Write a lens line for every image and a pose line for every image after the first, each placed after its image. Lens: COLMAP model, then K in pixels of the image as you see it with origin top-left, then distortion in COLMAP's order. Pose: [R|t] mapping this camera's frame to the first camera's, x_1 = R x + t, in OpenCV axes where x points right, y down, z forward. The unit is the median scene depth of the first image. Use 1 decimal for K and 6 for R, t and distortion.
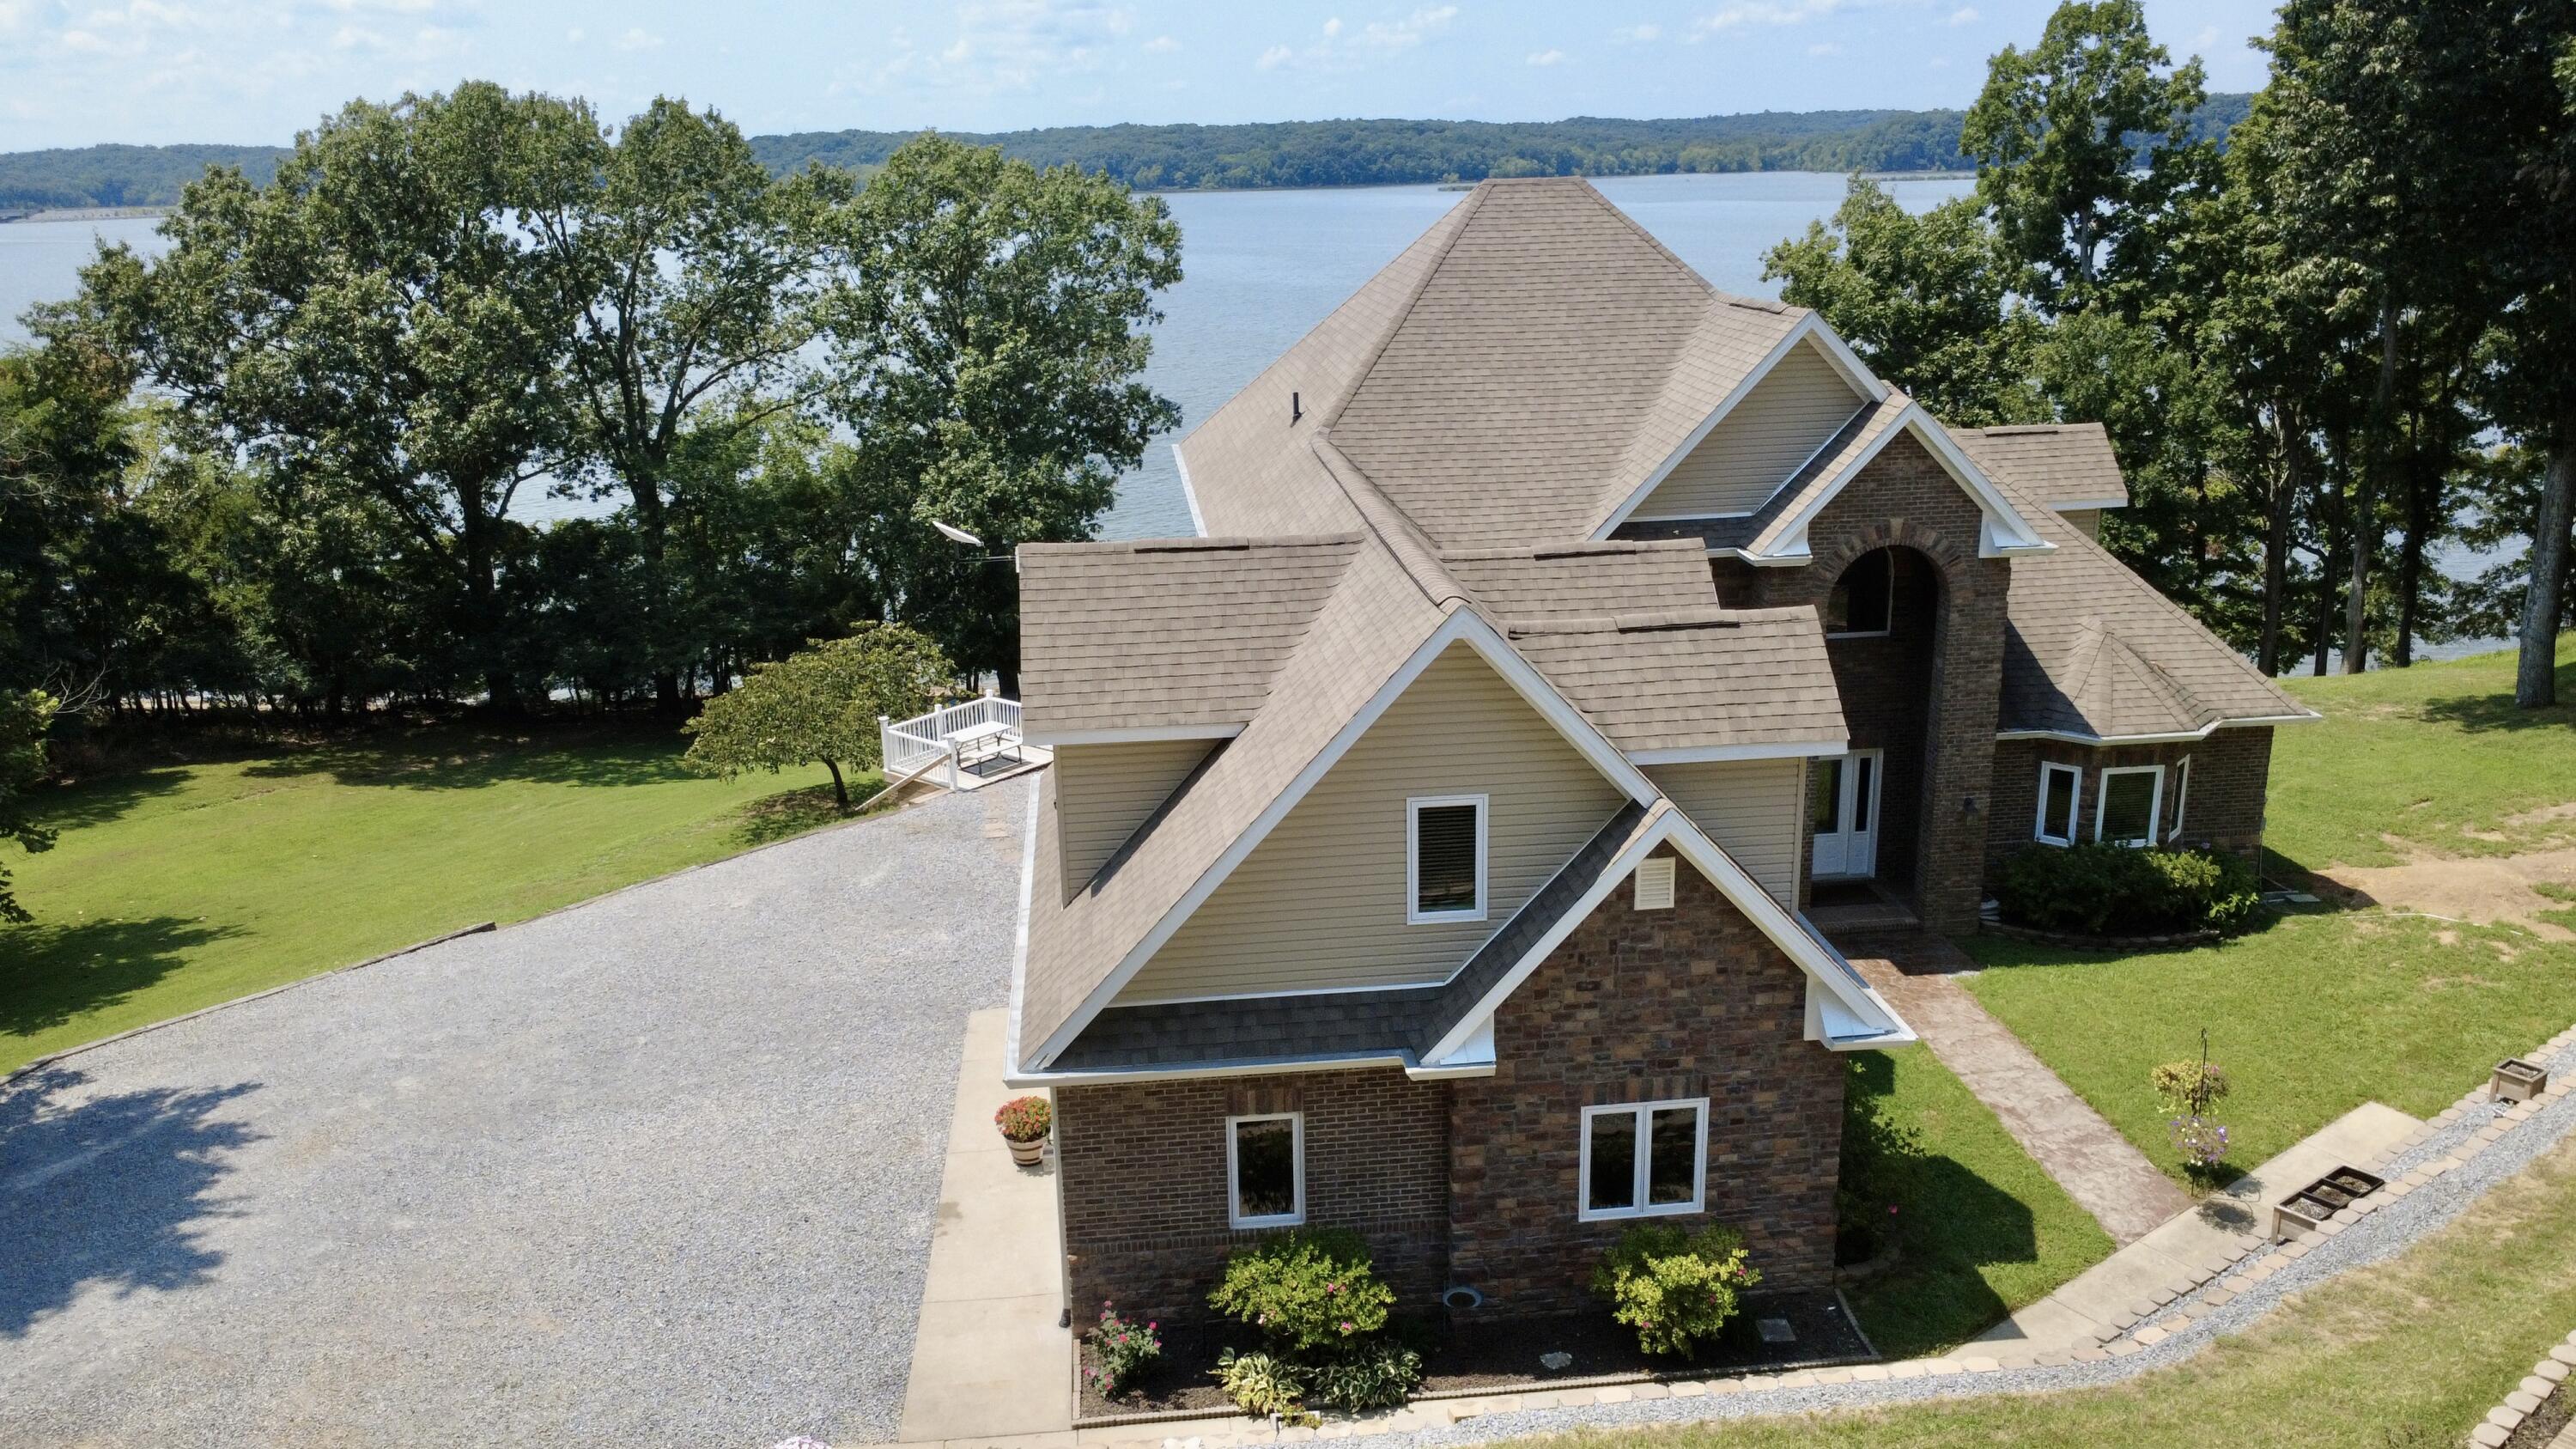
lens RADIAL K [[1895.4, 0, 1289.6], [0, 1895.4, 727.2], [0, 0, 1]] dist [-0.004713, -0.003951]
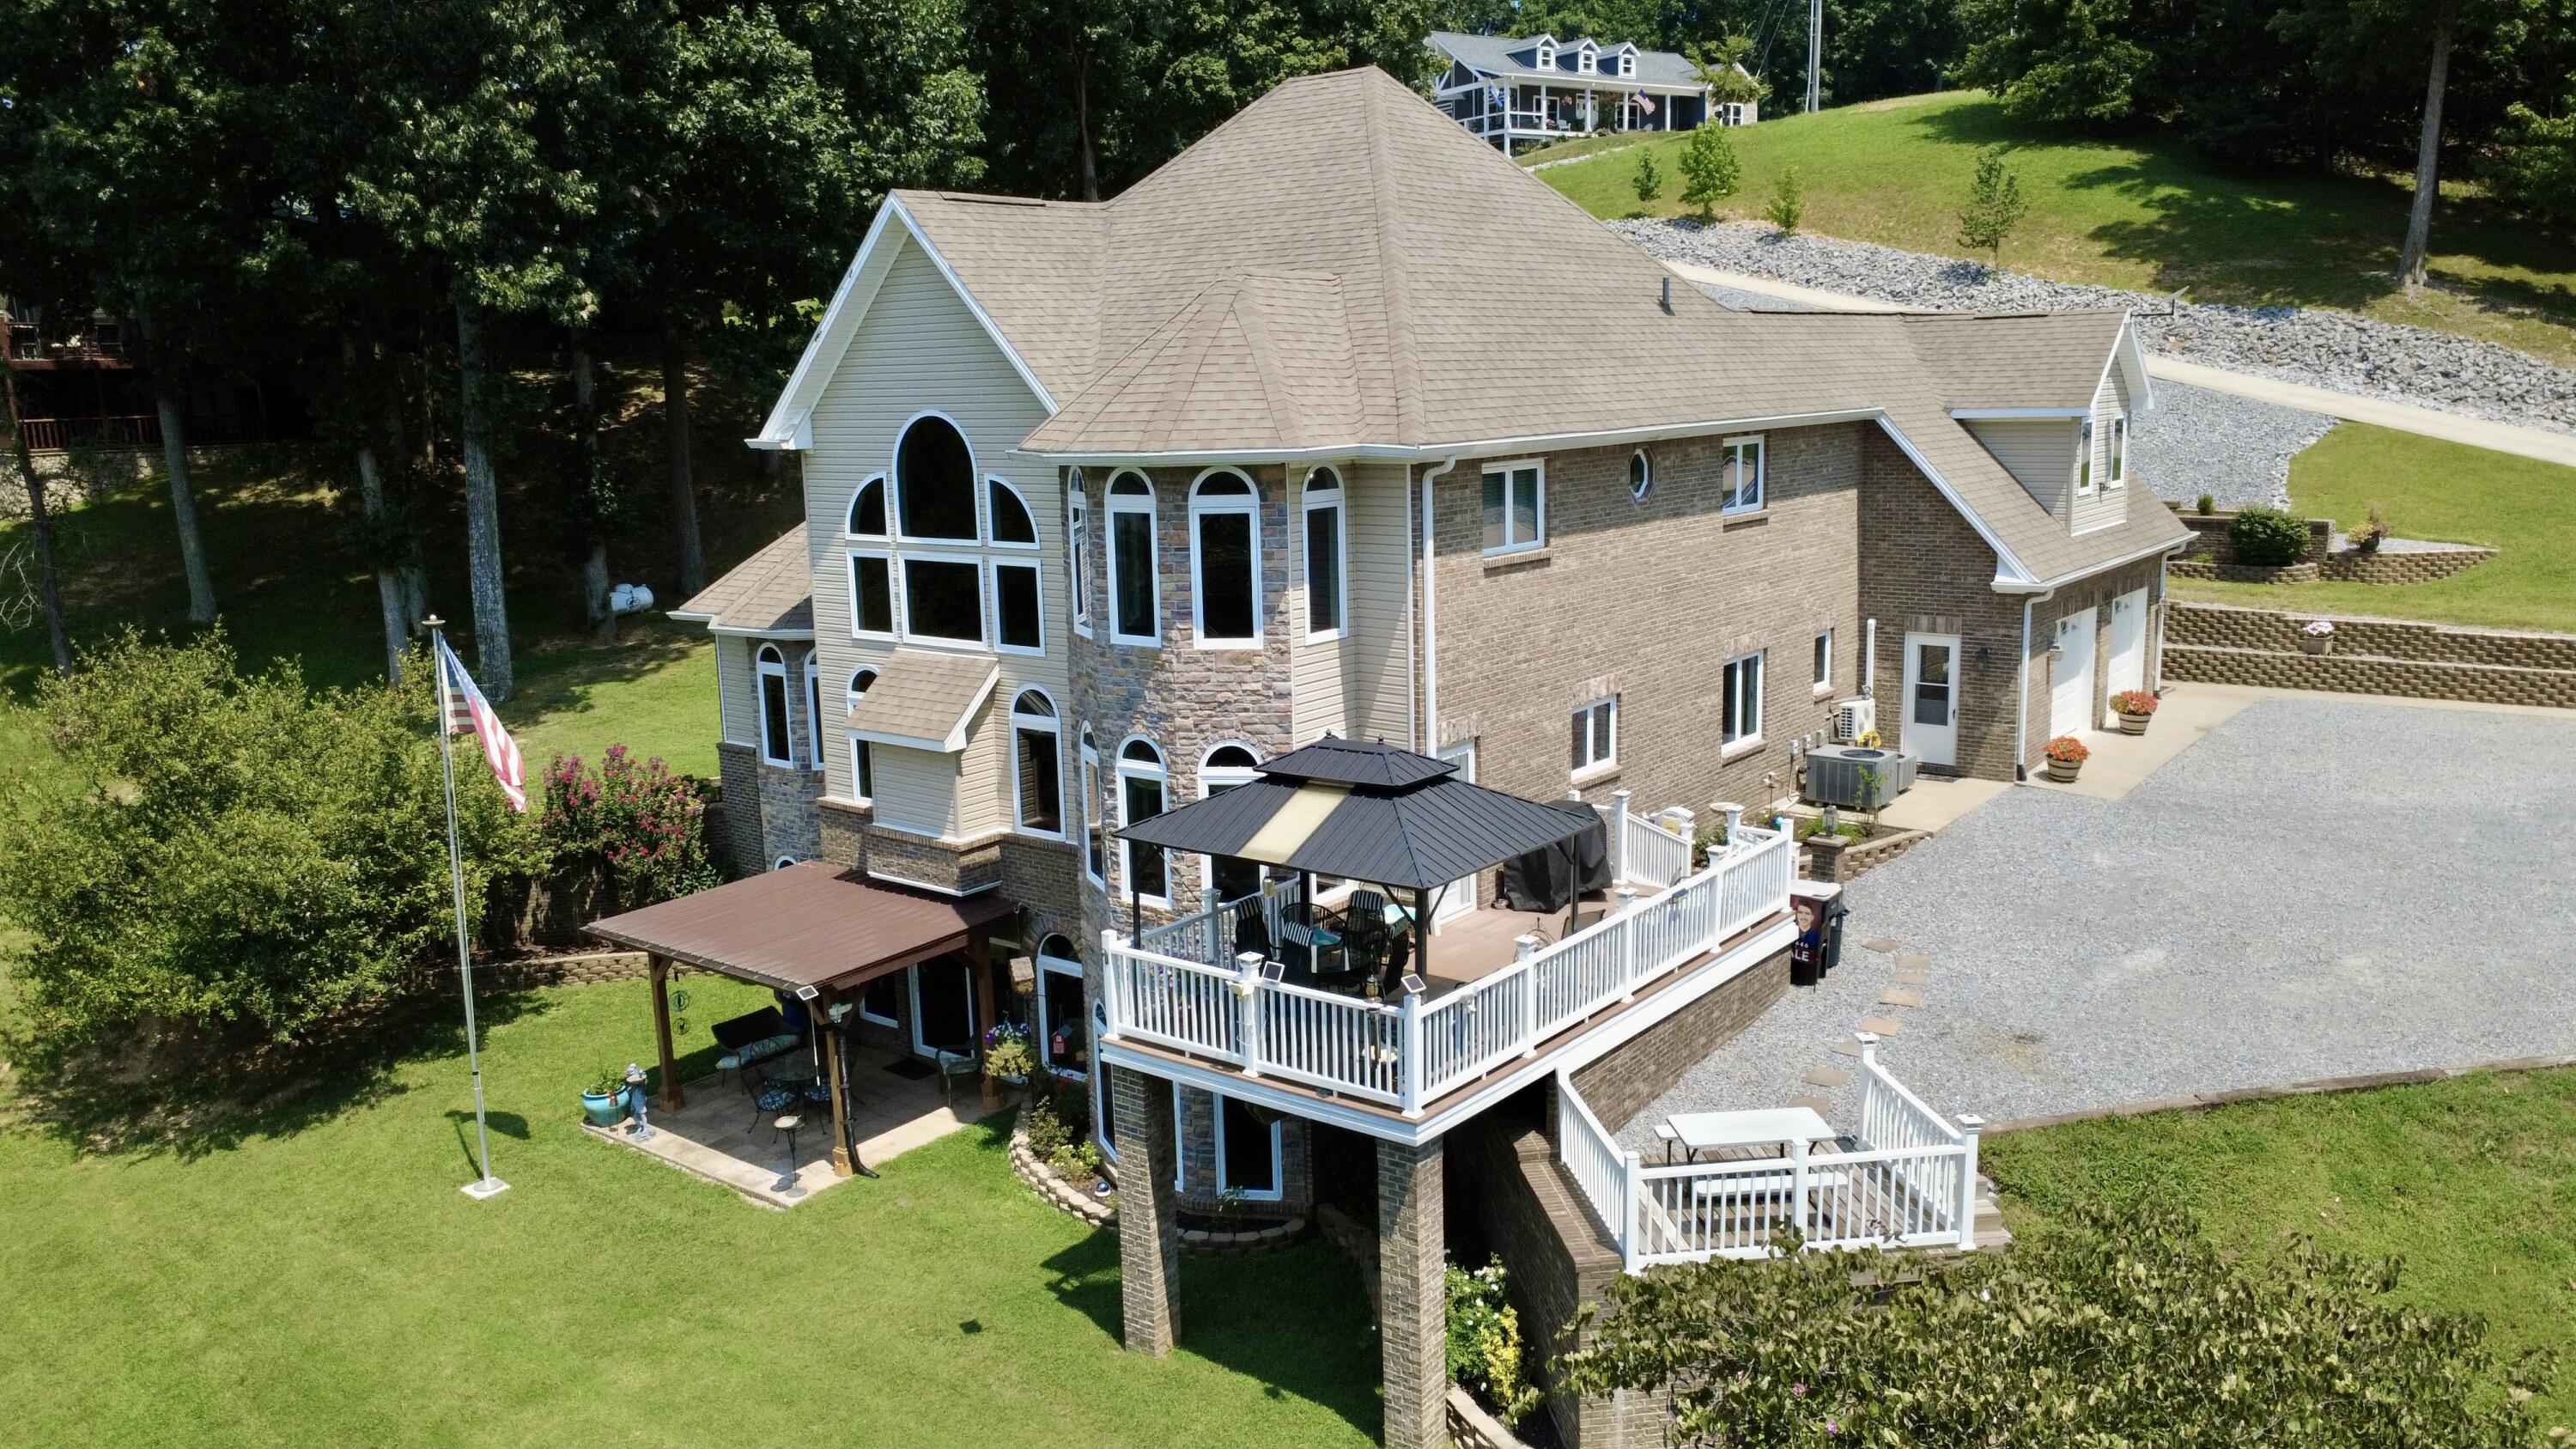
lens RADIAL K [[1895.4, 0, 1293.6], [0, 1895.4, 729.7], [0, 0, 1]] dist [-0.004713, -0.003951]
pose [[-0.726372, -0.096904, 0.680436, -0.799668], [0.231026, 0.897981, 0.374509, -0.569583], [-0.647310, 0.429231, -0.629881, 2.797446]]
